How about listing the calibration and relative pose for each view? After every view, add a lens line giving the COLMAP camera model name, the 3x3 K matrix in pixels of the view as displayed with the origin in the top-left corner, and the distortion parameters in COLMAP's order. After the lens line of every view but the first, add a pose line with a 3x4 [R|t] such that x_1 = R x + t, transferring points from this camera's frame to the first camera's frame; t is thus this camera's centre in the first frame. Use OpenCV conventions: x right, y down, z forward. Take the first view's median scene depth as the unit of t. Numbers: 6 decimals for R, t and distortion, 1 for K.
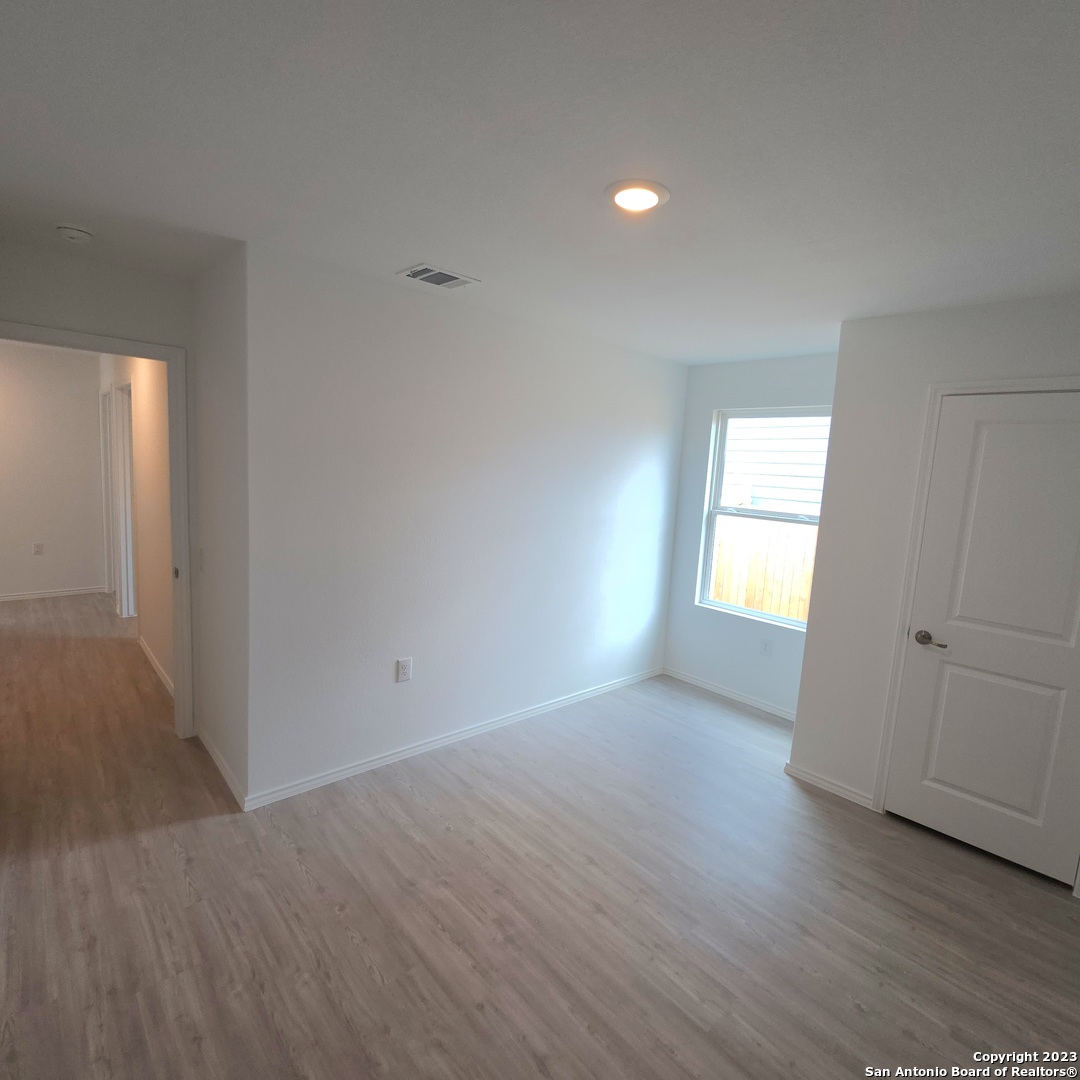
lens RADIAL K [[580.4, 0, 548.3], [0, 580.4, 540.0], [0, 0, 1]] dist [0.001472, -0.000781]
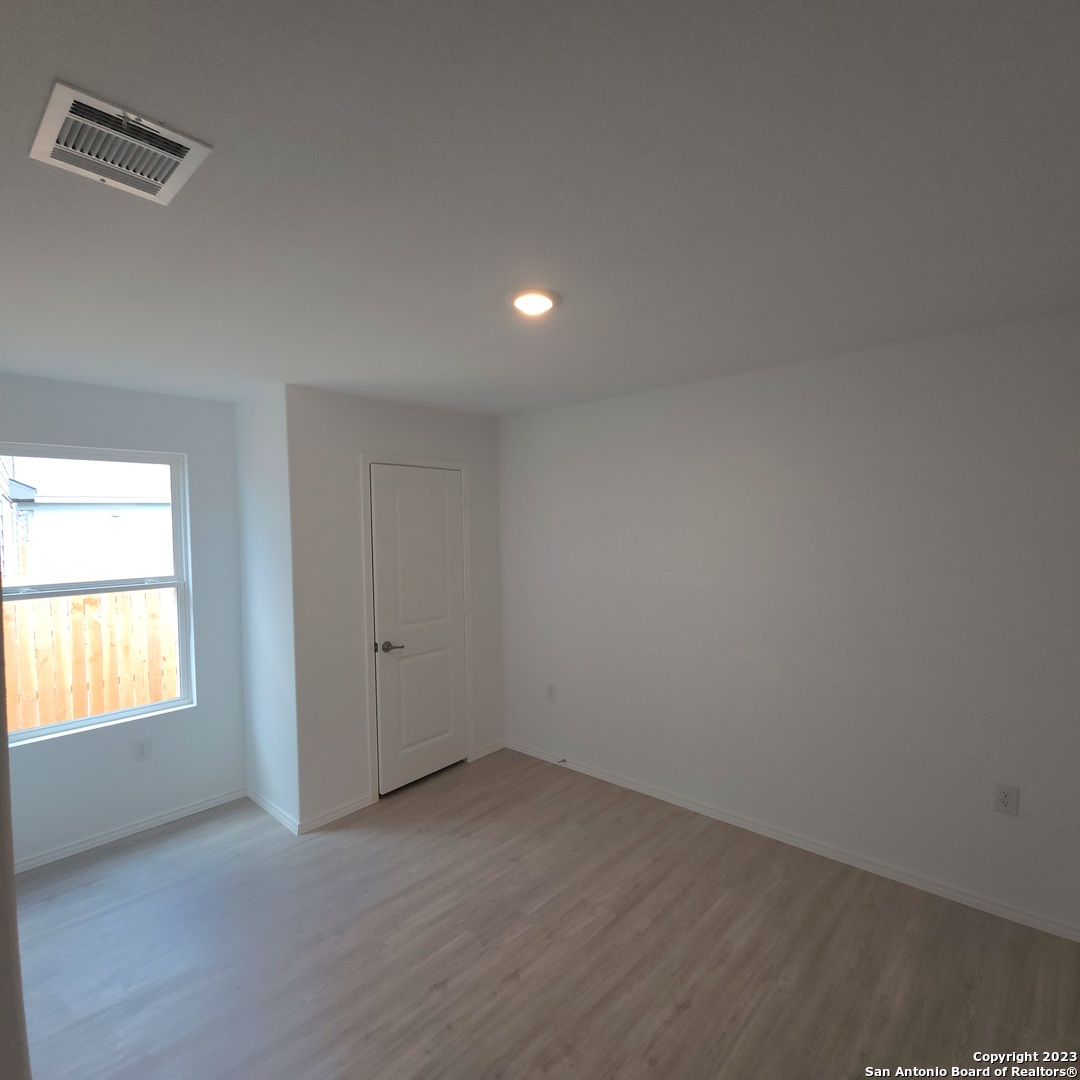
lens RADIAL K [[580.4, 0, 548.3], [0, 580.4, 540.0], [0, 0, 1]] dist [0.001472, -0.000781]
pose [[-0.103451, -0.086217, 0.990891, -0.783118], [0.139111, 0.985190, 0.100245, -0.175642], [-0.984858, 0.148214, -0.089925, 0.861302]]
